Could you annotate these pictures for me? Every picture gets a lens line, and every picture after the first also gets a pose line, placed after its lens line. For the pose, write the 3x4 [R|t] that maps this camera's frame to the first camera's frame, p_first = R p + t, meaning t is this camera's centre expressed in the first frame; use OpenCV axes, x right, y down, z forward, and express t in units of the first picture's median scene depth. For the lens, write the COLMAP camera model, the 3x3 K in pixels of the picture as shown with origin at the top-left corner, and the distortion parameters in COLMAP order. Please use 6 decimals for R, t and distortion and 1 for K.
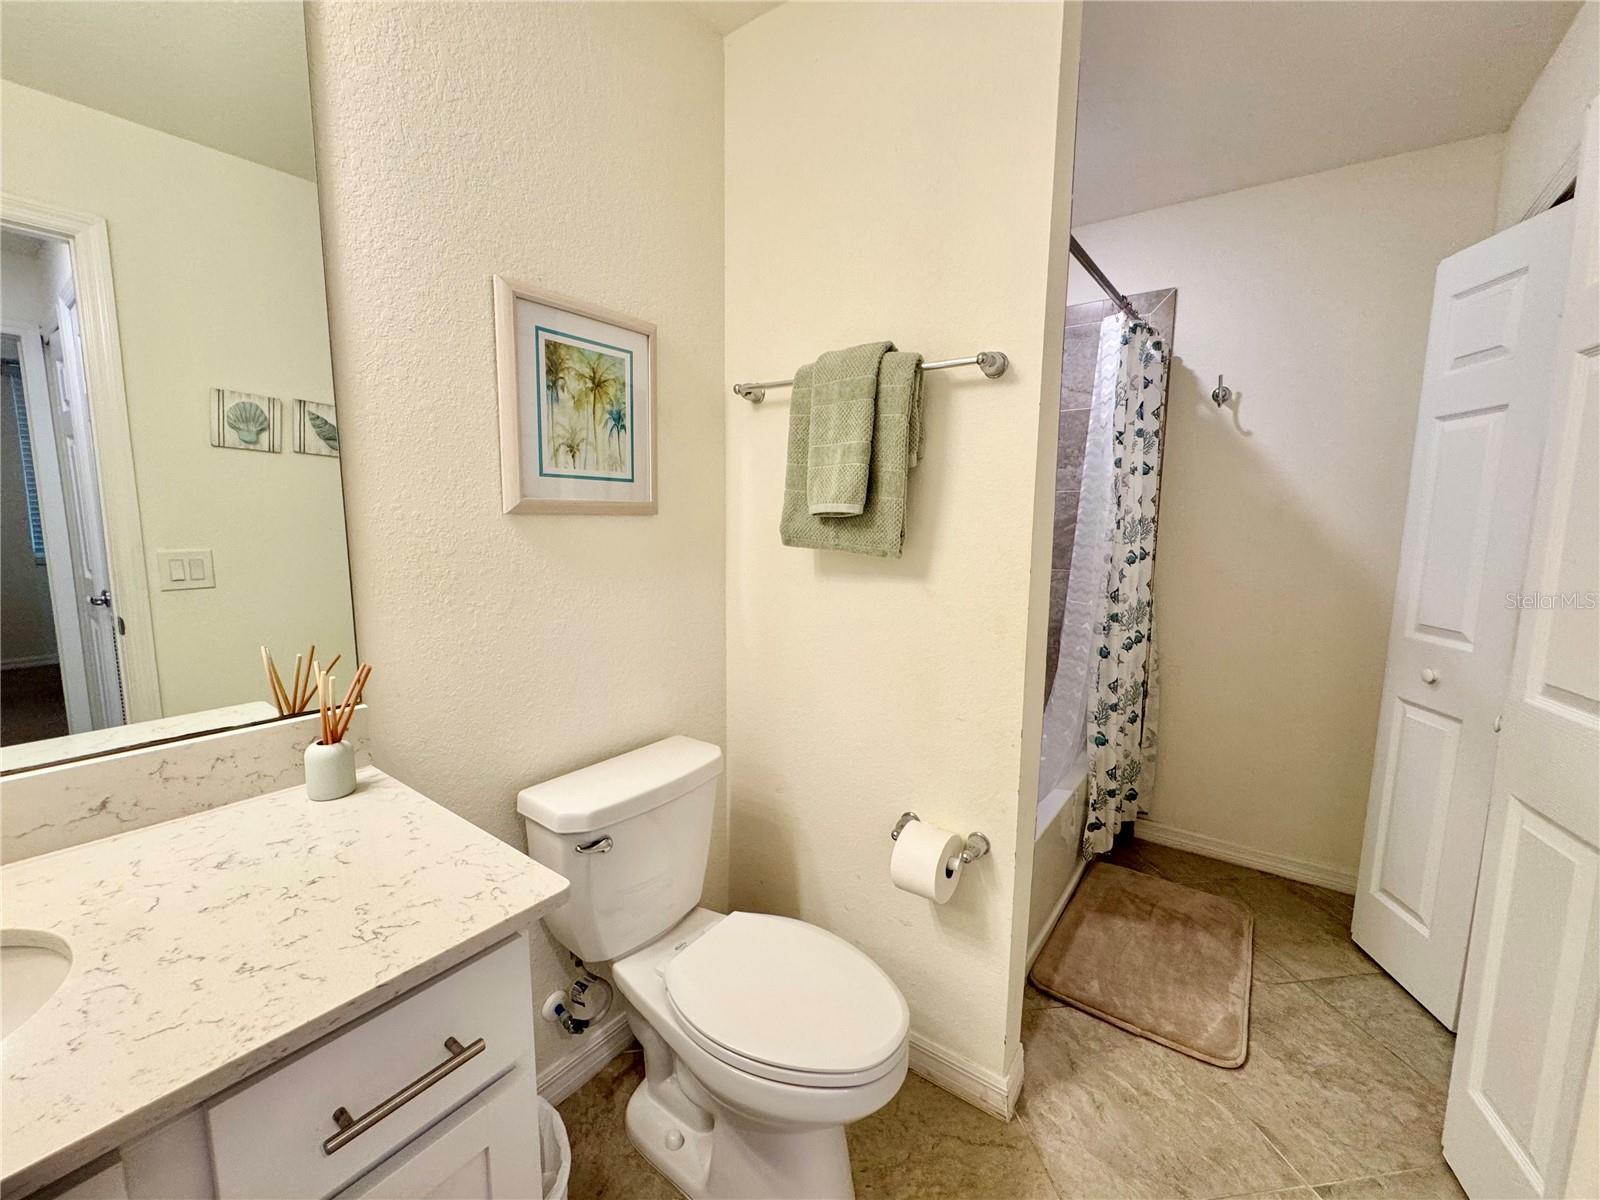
lens RADIAL K [[643.0, 0, 800.0], [0, 643.0, 600.0], [0, 0, 1]] dist [-0.002123, -0.000214]
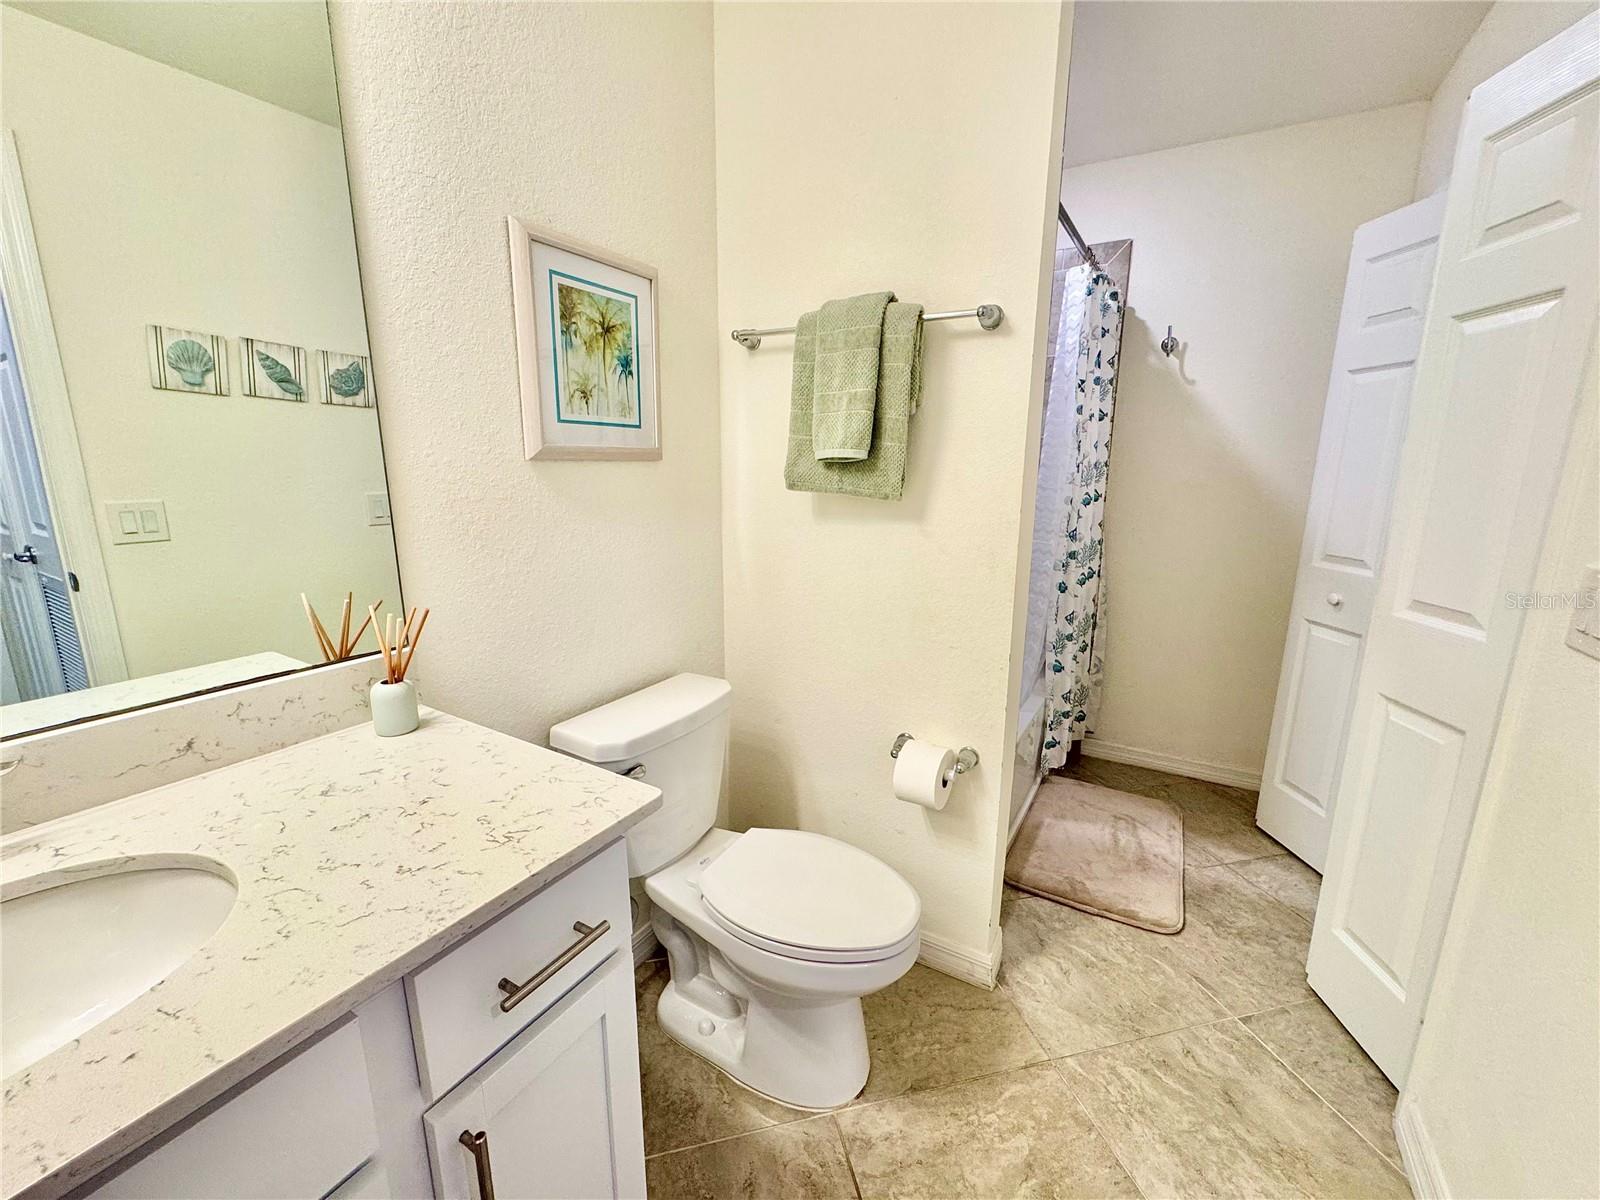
lens RADIAL K [[643.0, 0, 800.0], [0, 643.0, 600.0], [0, 0, 1]] dist [-0.002123, -0.000214]
pose [[0.995366, -0.024135, 0.093082, -0.112061], [0.016434, 0.996444, 0.082634, 0.008802], [-0.094745, -0.080721, 0.992223, -0.061854]]
